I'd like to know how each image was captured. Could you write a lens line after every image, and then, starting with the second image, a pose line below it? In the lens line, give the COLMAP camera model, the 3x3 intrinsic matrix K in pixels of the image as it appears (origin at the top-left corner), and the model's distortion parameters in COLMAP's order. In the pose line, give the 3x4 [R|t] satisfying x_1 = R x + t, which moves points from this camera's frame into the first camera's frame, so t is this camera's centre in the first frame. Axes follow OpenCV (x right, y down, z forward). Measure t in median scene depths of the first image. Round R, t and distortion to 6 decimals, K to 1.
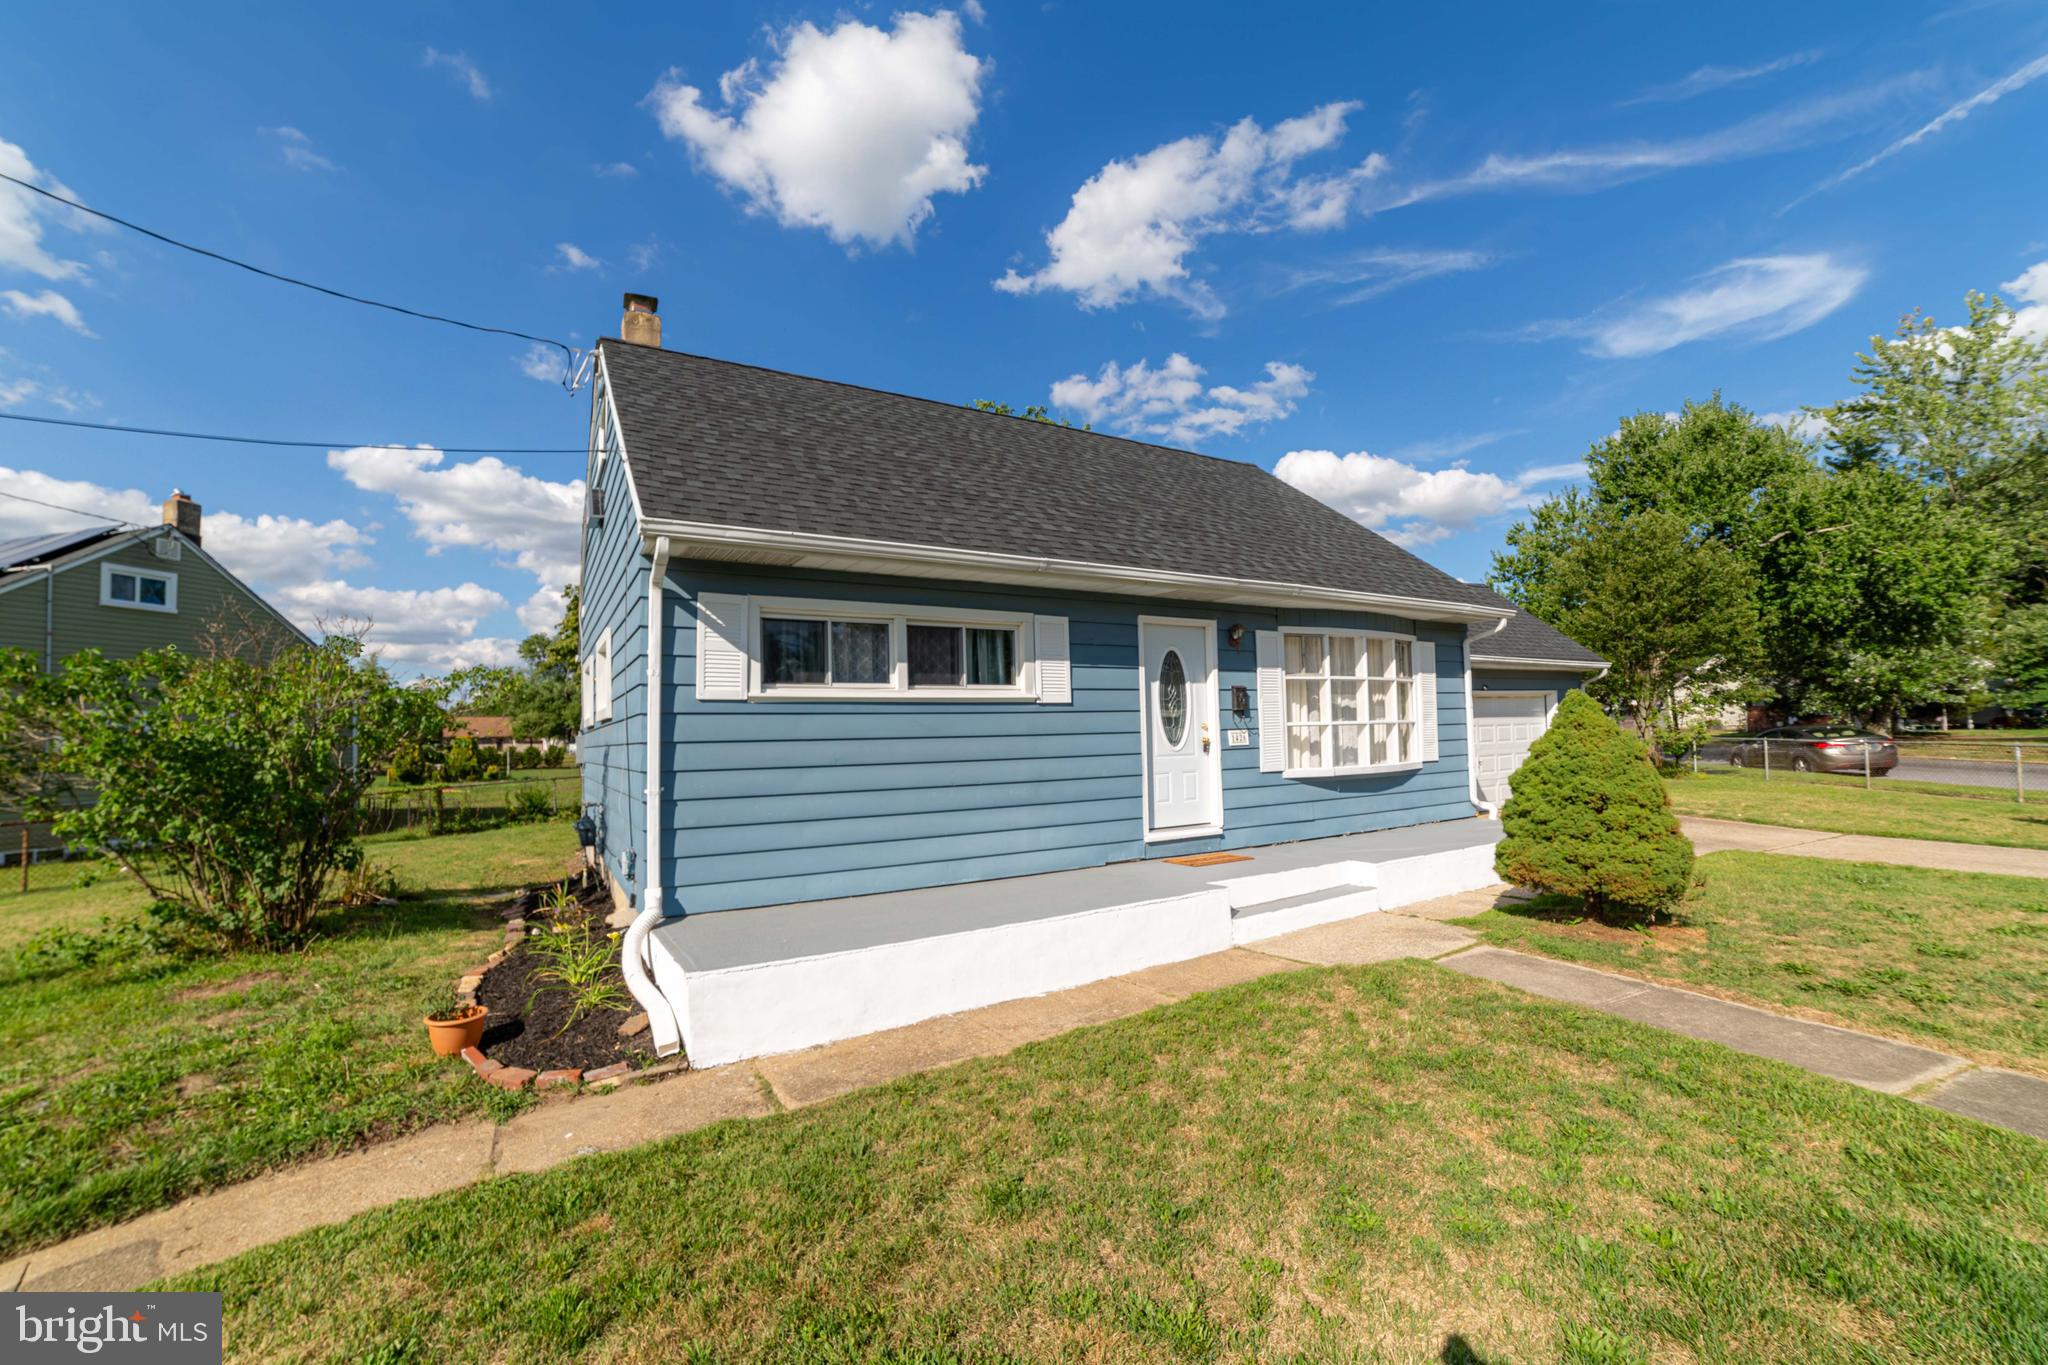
lens RADIAL K [[852.2, 0, 1016.2], [0, 852.2, 710.7], [0, 0, 1]] dist [-0.083403, 0.034105]
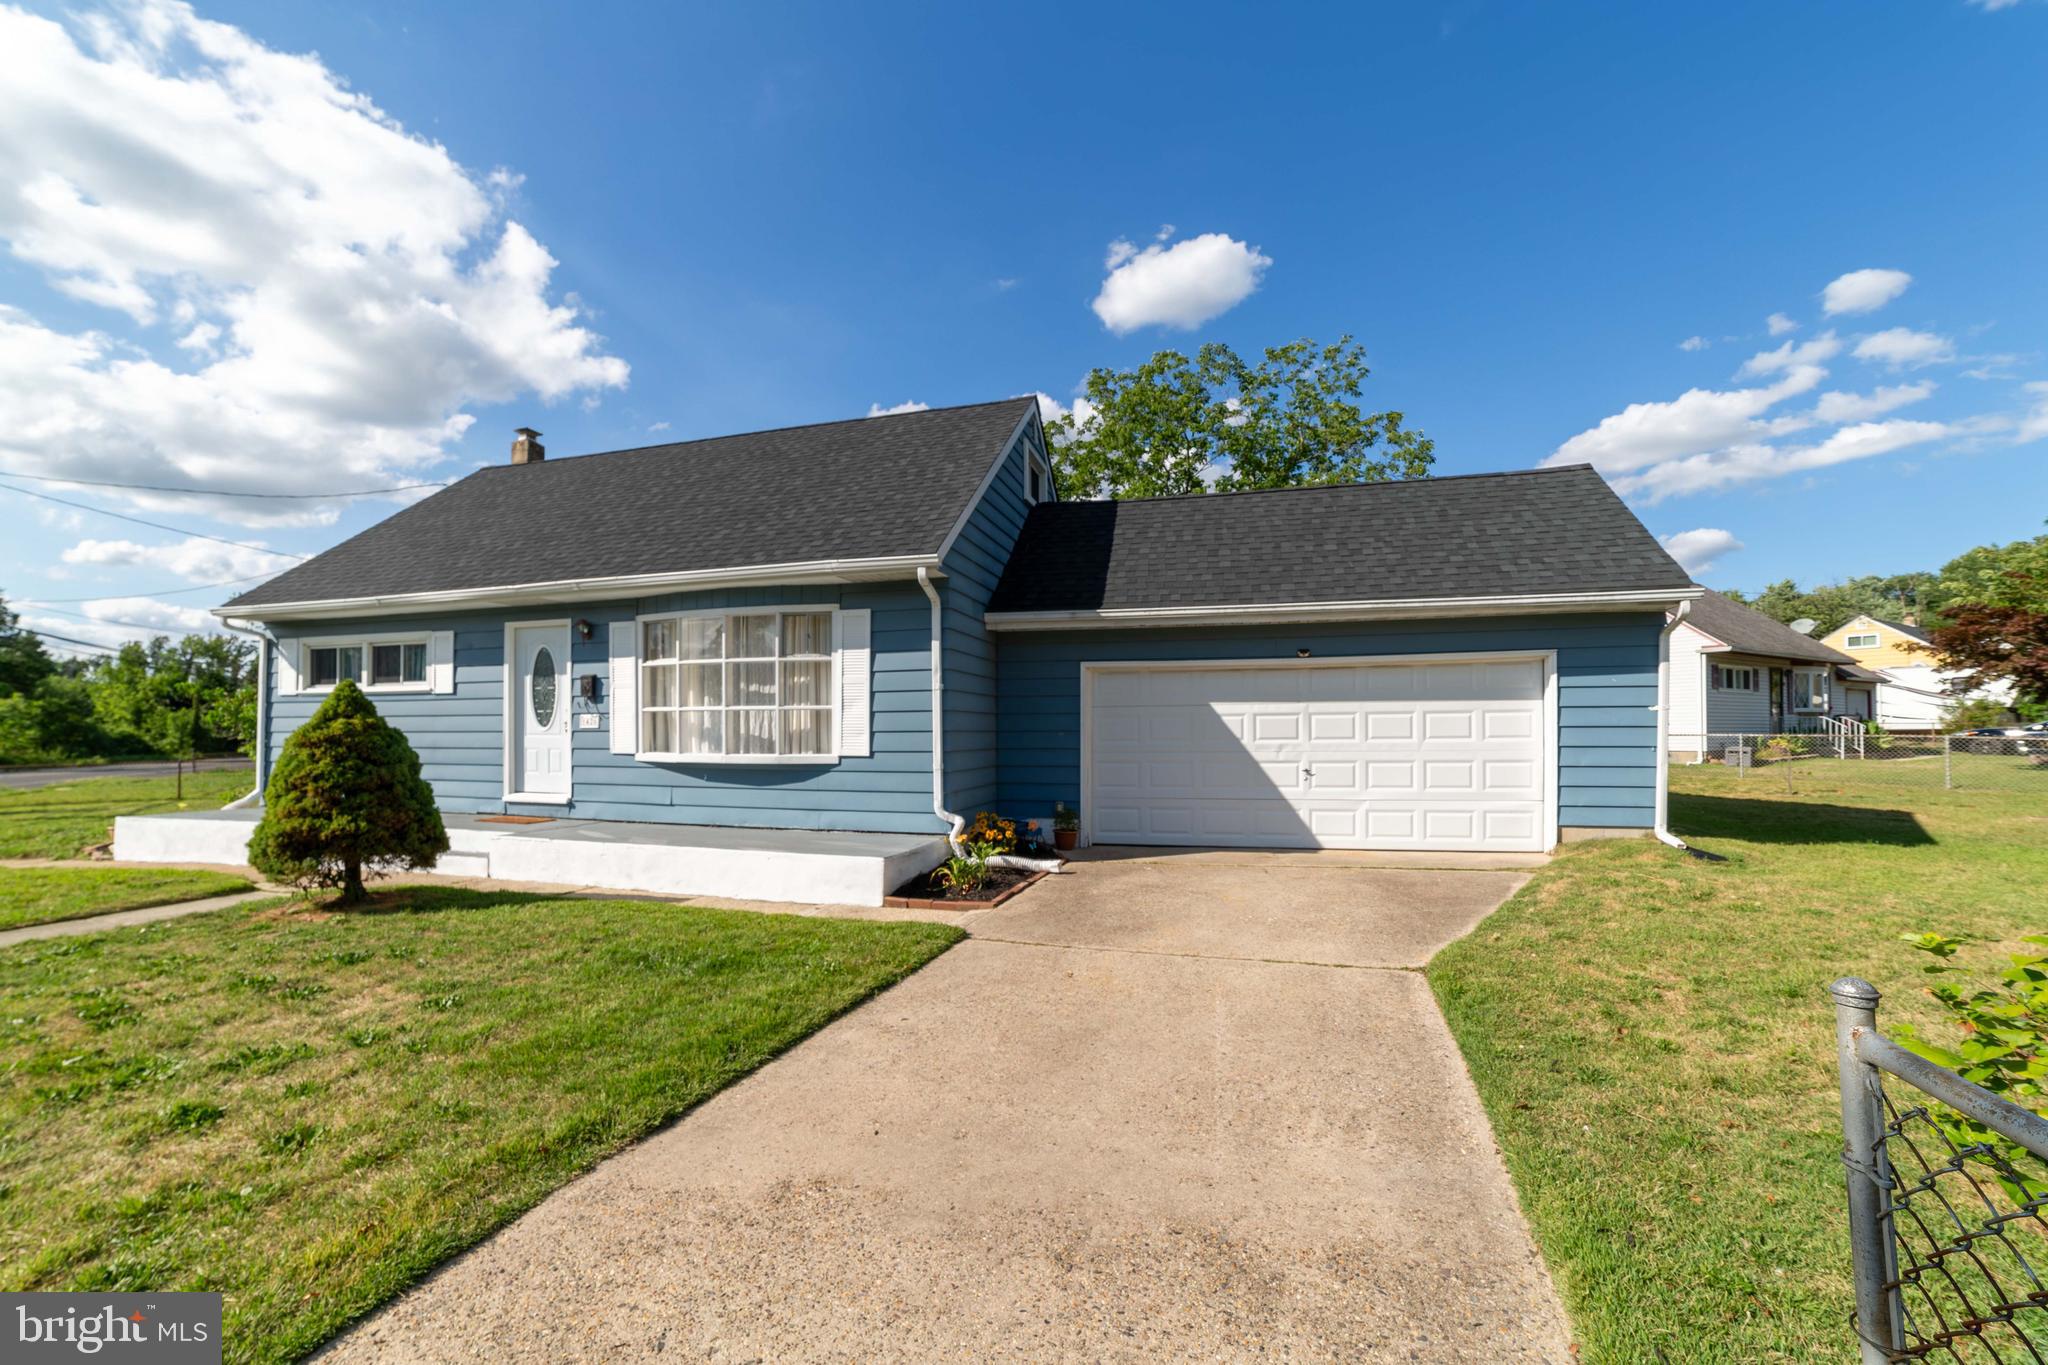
lens RADIAL K [[870.5, 0, 930.9], [0, 870.5, 714.7], [0, 0, 1]] dist [-0.066360, 0.036939]
pose [[0.647853, 0.013778, -0.761641, 1.443441], [0.012180, 0.999521, 0.028443, -0.003970], [0.761668, -0.027704, 0.647375, 0.614502]]
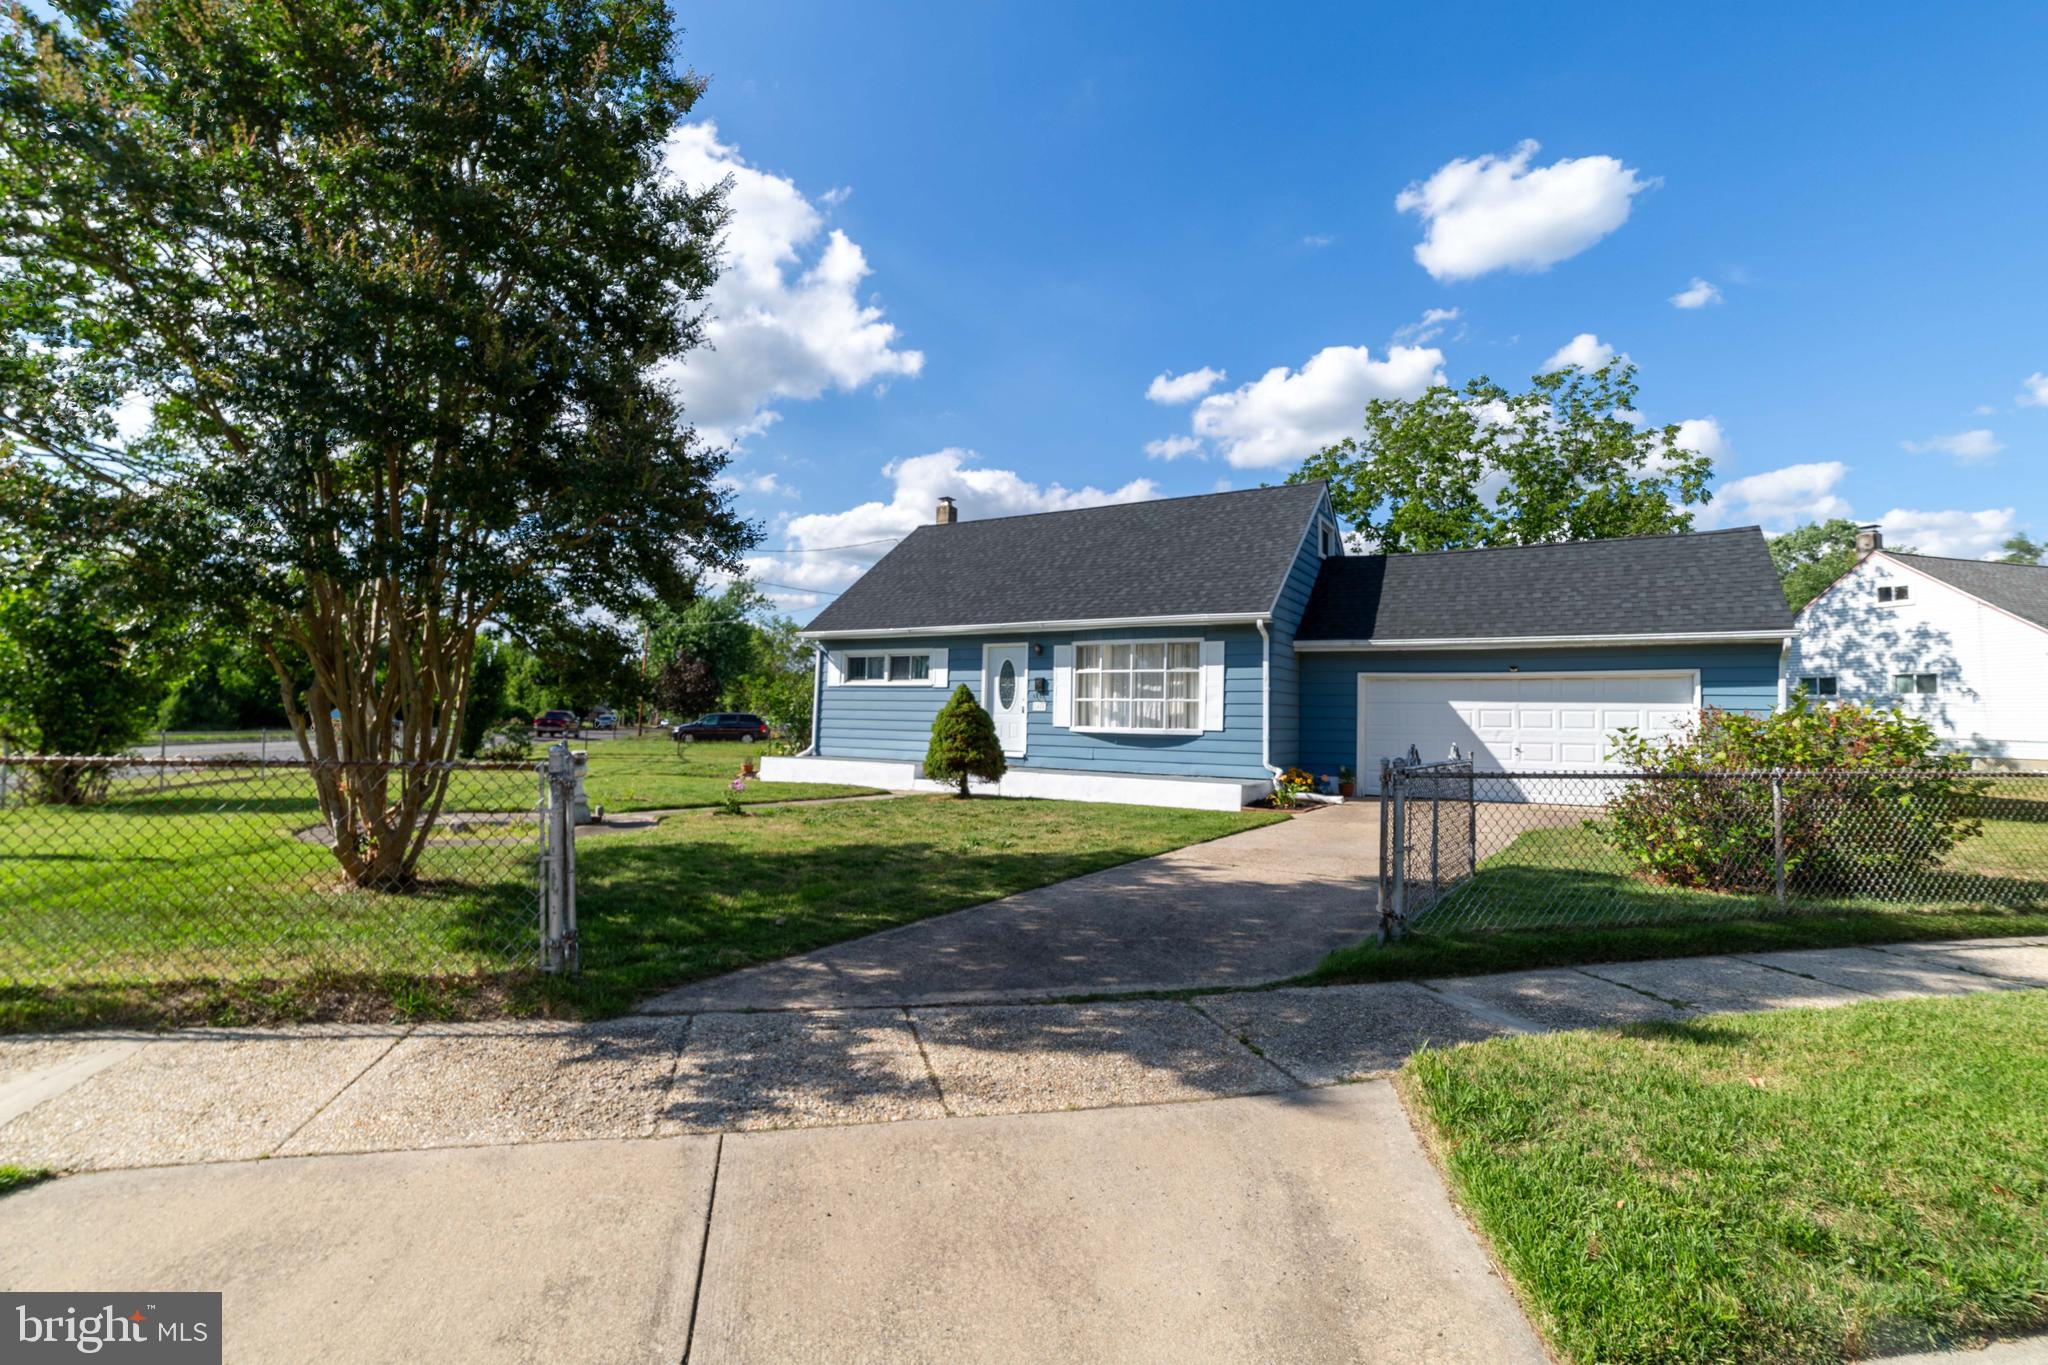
lens RADIAL K [[861.1, 0, 1024.0], [0, 861.1, 682.5], [0, 0, 1]] dist [-0.083881, 0.035262]
pose [[0.477860, 0.002914, -0.878431, 1.885612], [-0.000798, 0.999996, 0.002884, -0.024732], [0.878436, -0.000677, 0.477860, 0.095114]]
